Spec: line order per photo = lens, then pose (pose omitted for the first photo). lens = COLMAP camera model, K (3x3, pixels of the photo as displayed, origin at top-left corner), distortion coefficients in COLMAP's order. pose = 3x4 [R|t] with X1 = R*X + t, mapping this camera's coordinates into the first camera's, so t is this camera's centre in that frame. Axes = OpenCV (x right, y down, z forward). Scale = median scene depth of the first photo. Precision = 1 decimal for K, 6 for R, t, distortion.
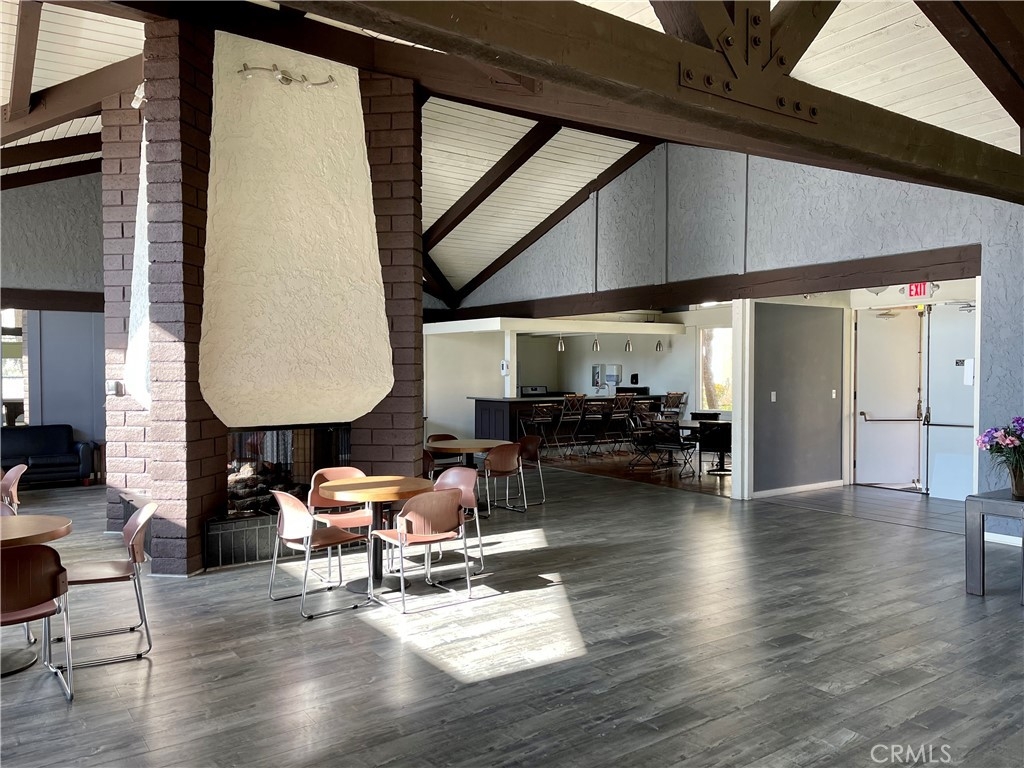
lens RADIAL K [[774.9, 0, 510.5], [0, 774.9, 383.8], [0, 0, 1]] dist [0.013404, 0.001151]
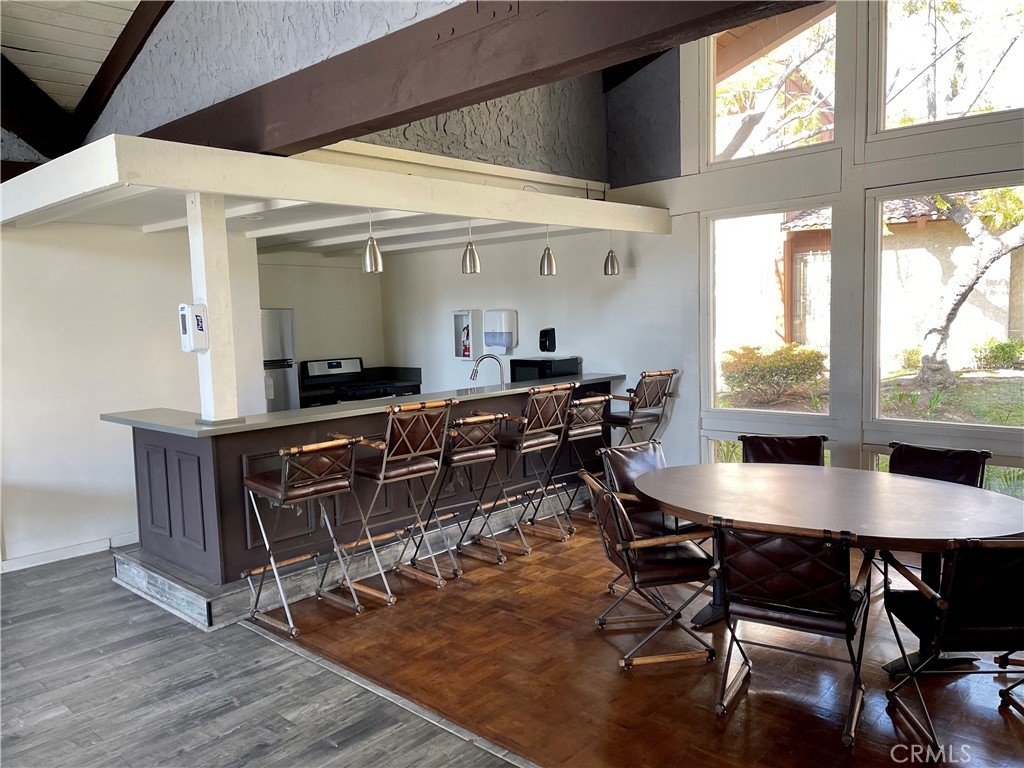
lens RADIAL K [[774.9, 0, 514.8], [0, 774.9, 387.7], [0, 0, 1]] dist [0.013404, 0.001151]
pose [[0.978382, -0.046336, 0.201550, 0.049129], [0.031569, 0.996617, 0.075877, -0.014217], [-0.204384, -0.067874, 0.976535, 0.582858]]
